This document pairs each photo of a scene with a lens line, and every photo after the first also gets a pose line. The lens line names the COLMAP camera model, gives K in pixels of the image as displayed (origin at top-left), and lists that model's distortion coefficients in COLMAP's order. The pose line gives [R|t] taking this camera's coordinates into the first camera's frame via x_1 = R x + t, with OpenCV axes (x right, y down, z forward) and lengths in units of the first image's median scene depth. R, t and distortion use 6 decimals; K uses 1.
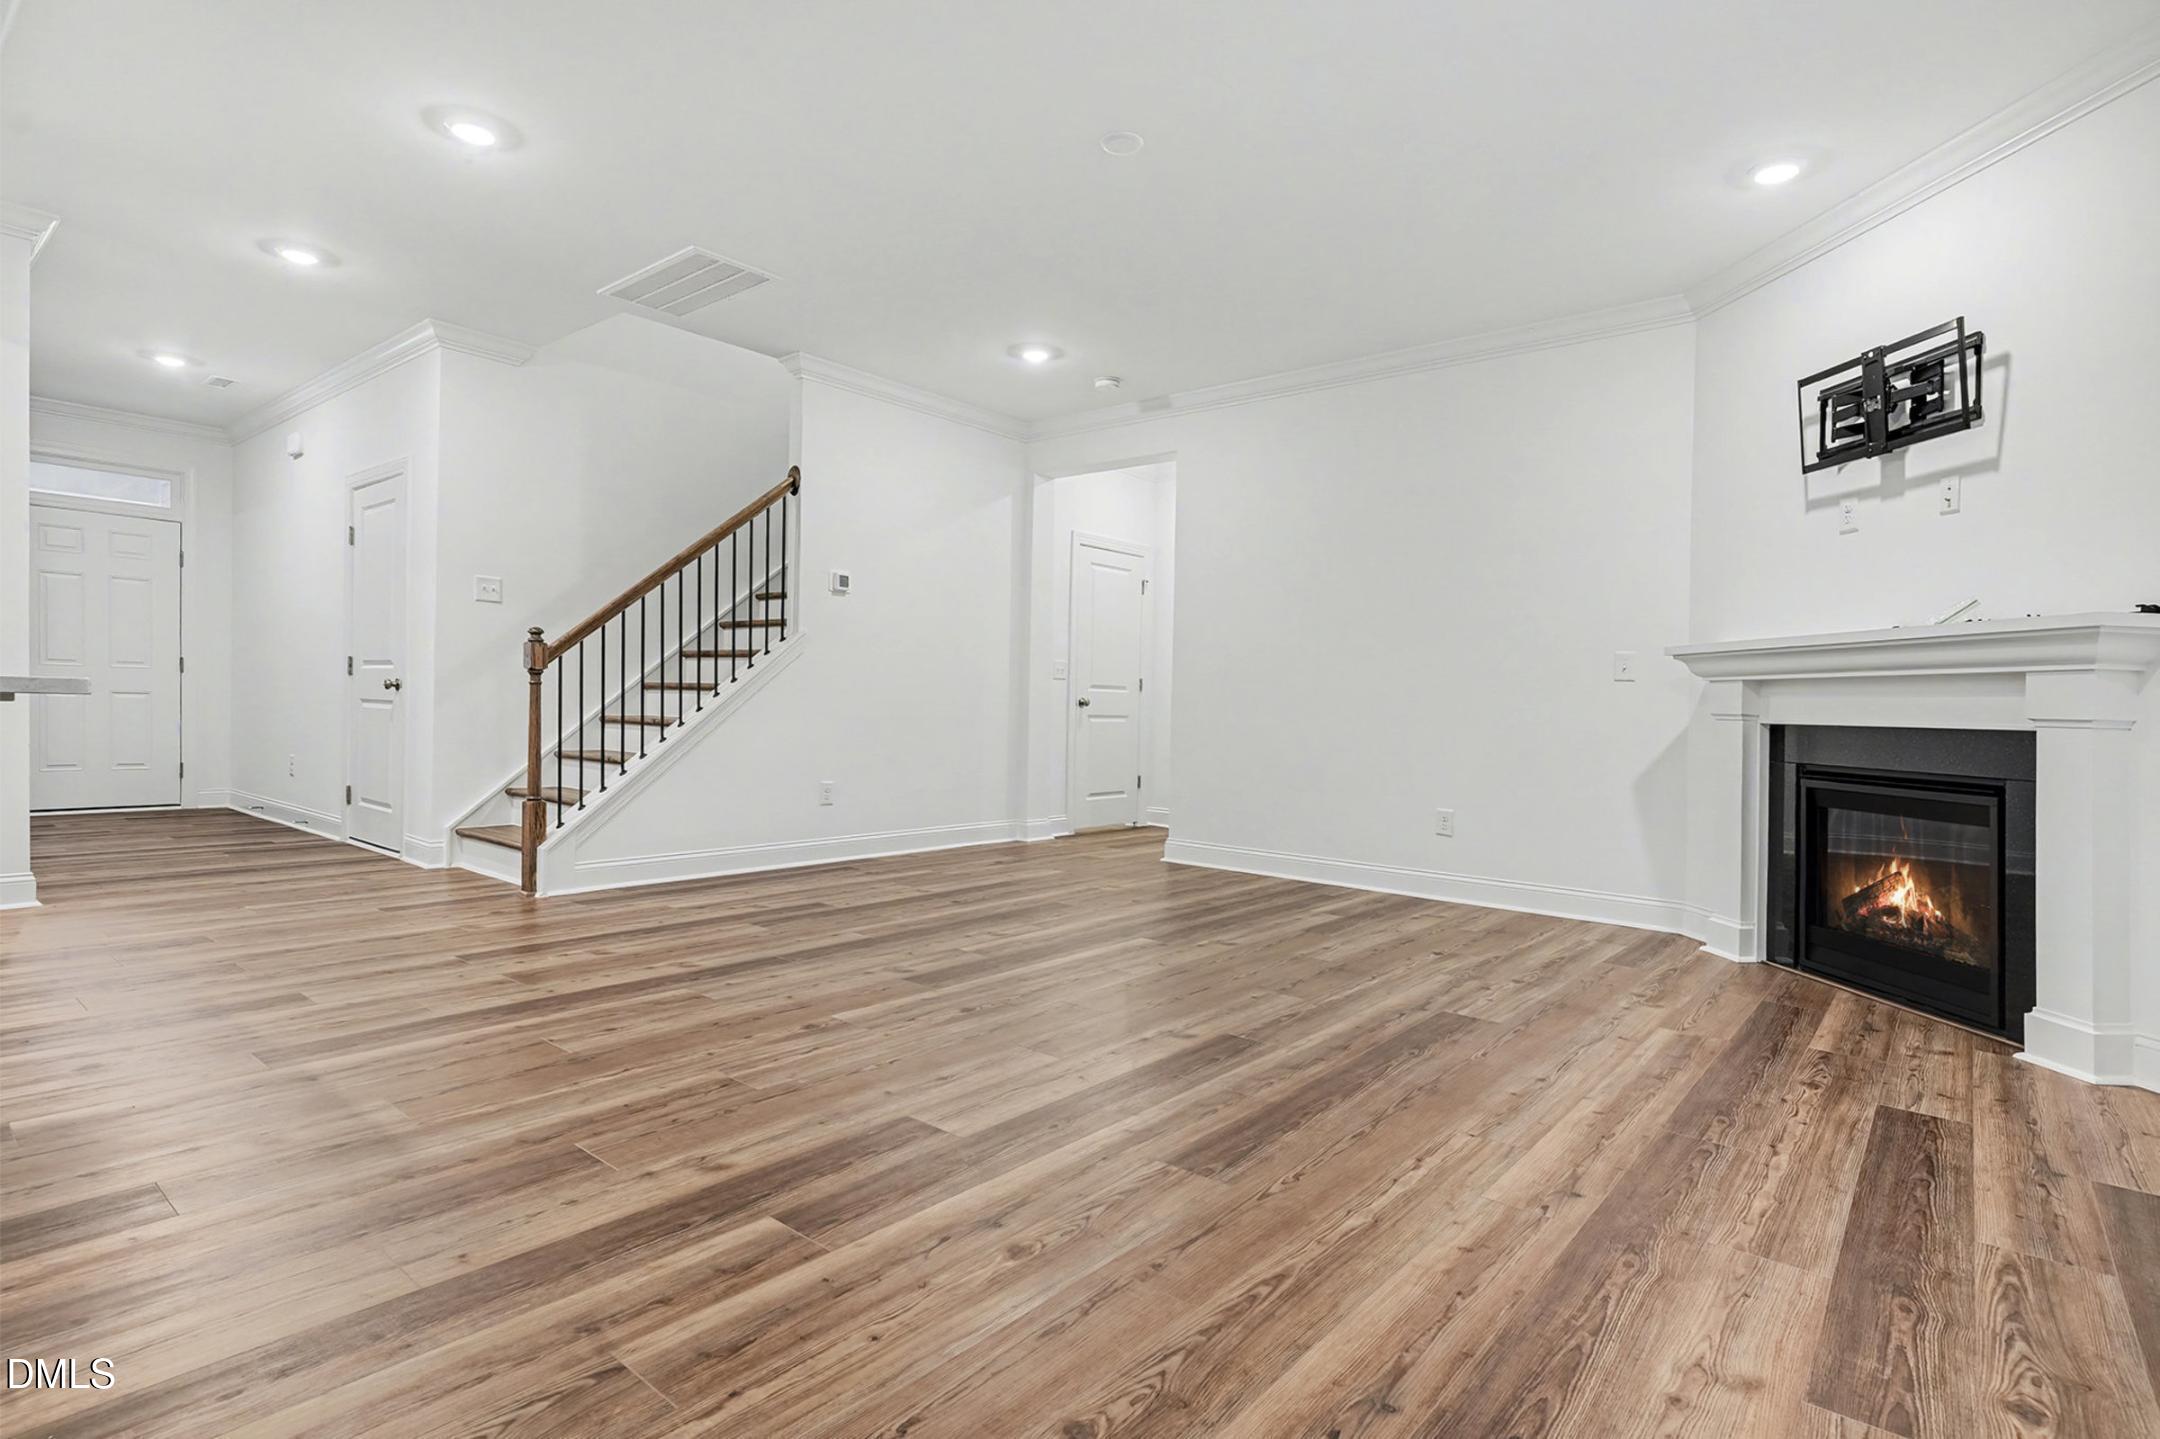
lens RADIAL K [[1081.7, 0, 1061.1], [0, 1081.7, 720.1], [0, 0, 1]] dist [0.001387, 0.000242]
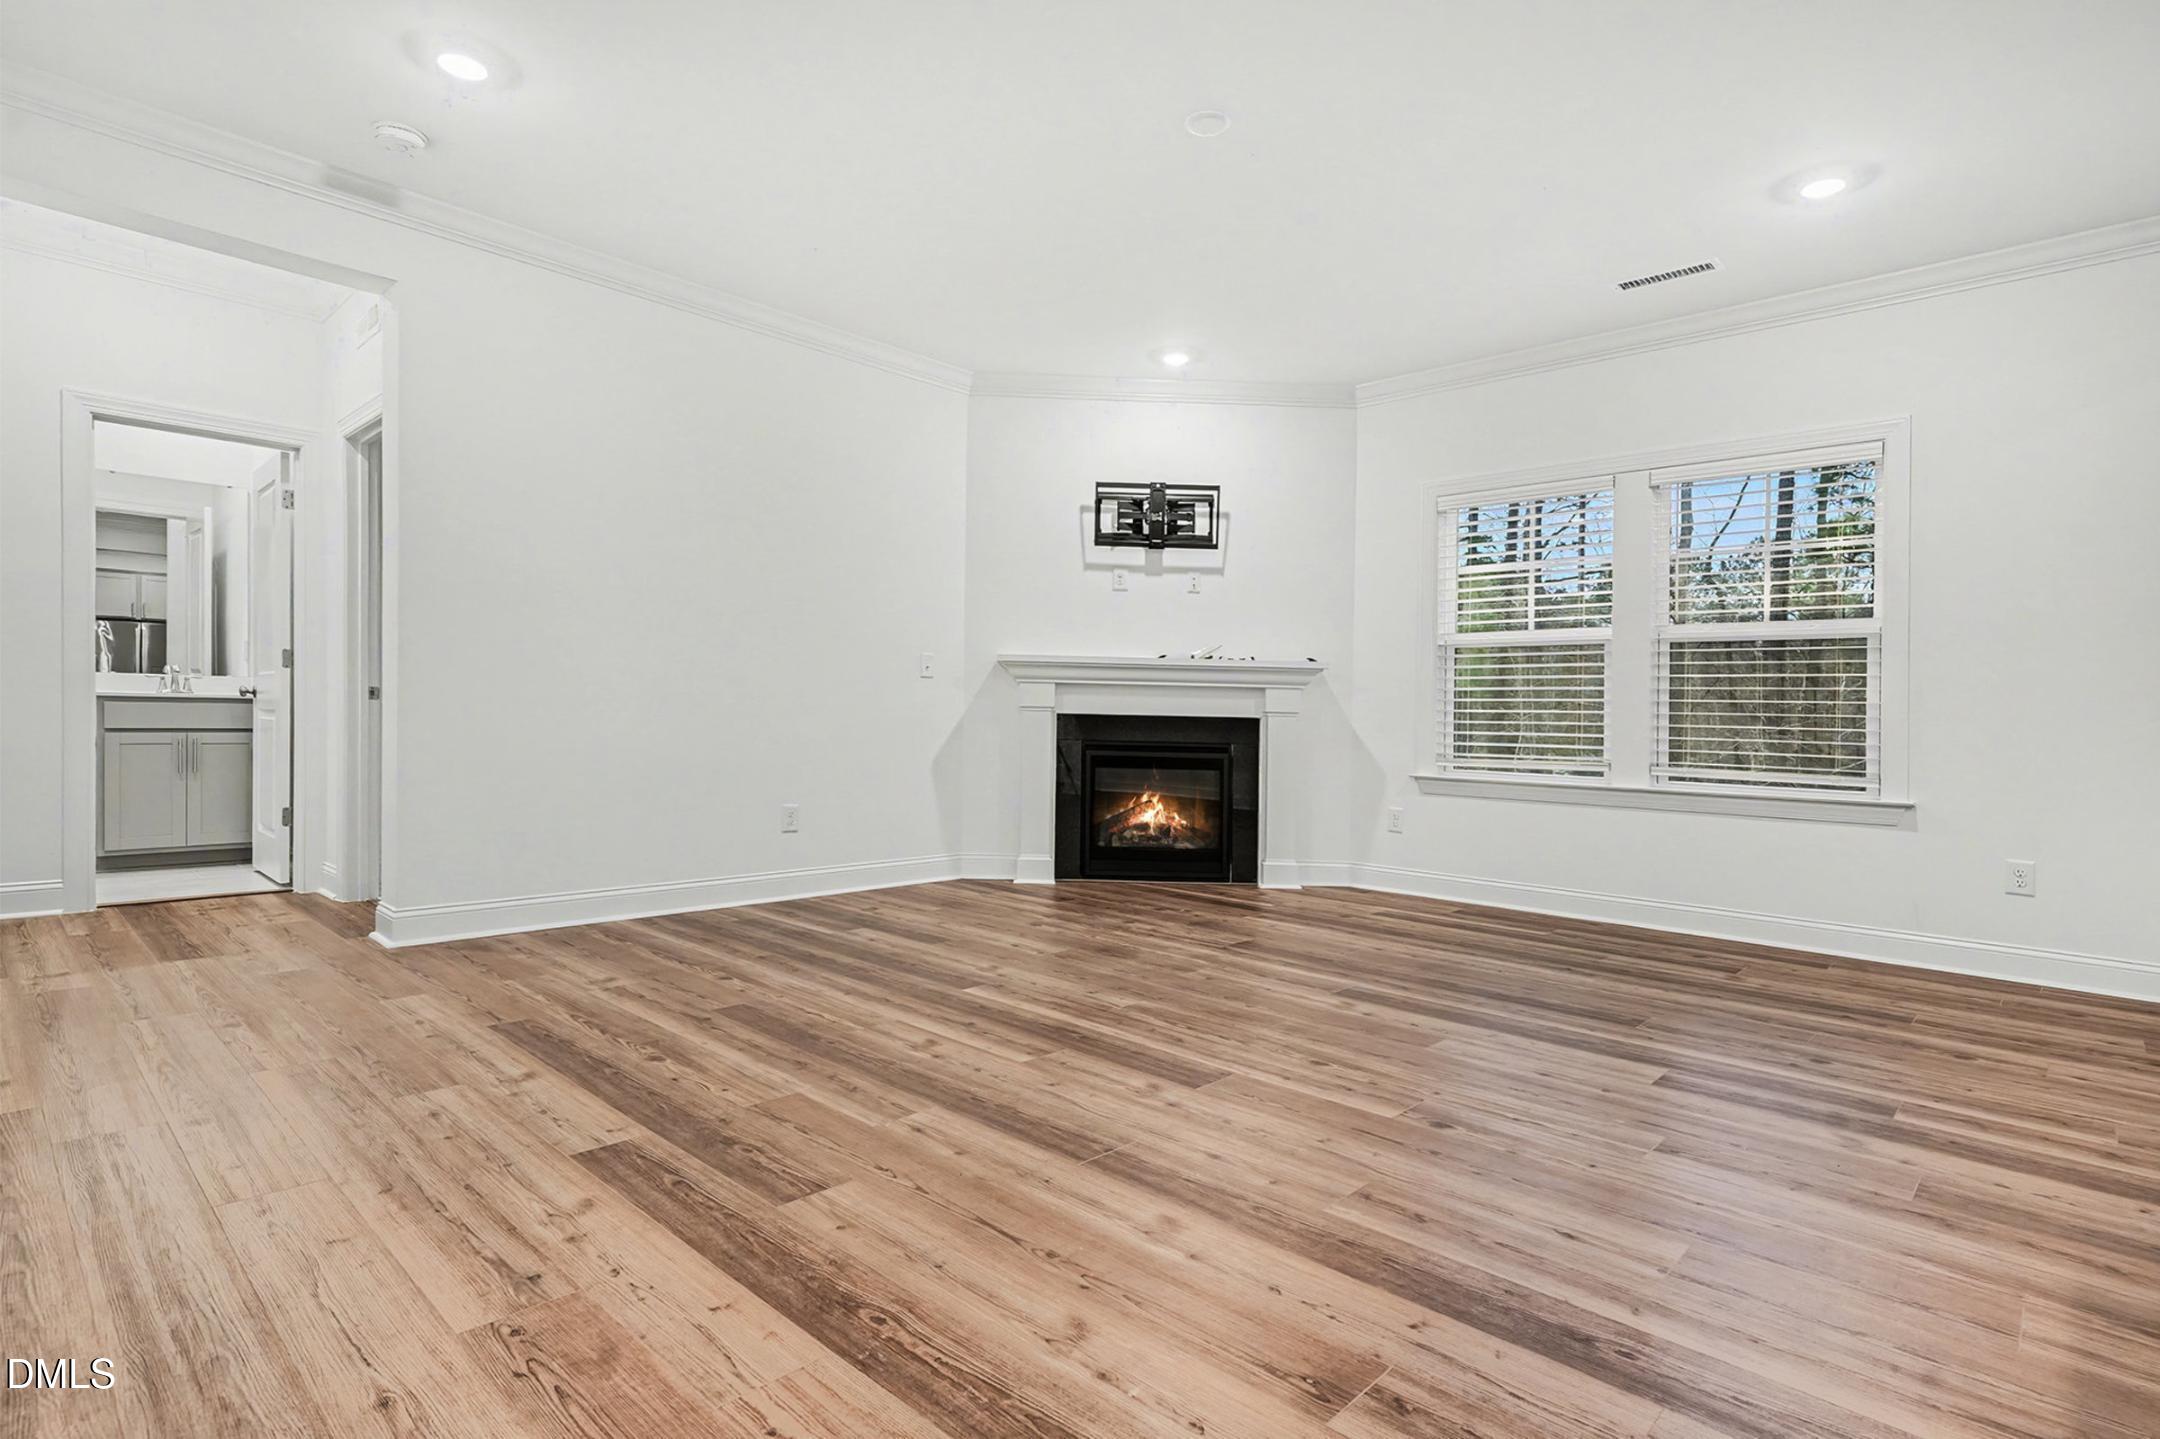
lens RADIAL K [[1081.7, 0, 1061.1], [0, 1081.7, 720.1], [0, 0, 1]] dist [0.001387, 0.000242]
pose [[0.066501, -0.034167, 0.997201, -0.889189], [-0.008636, 0.999356, 0.034817, -0.042584], [-0.997749, -0.010927, 0.066163, 1.036718]]
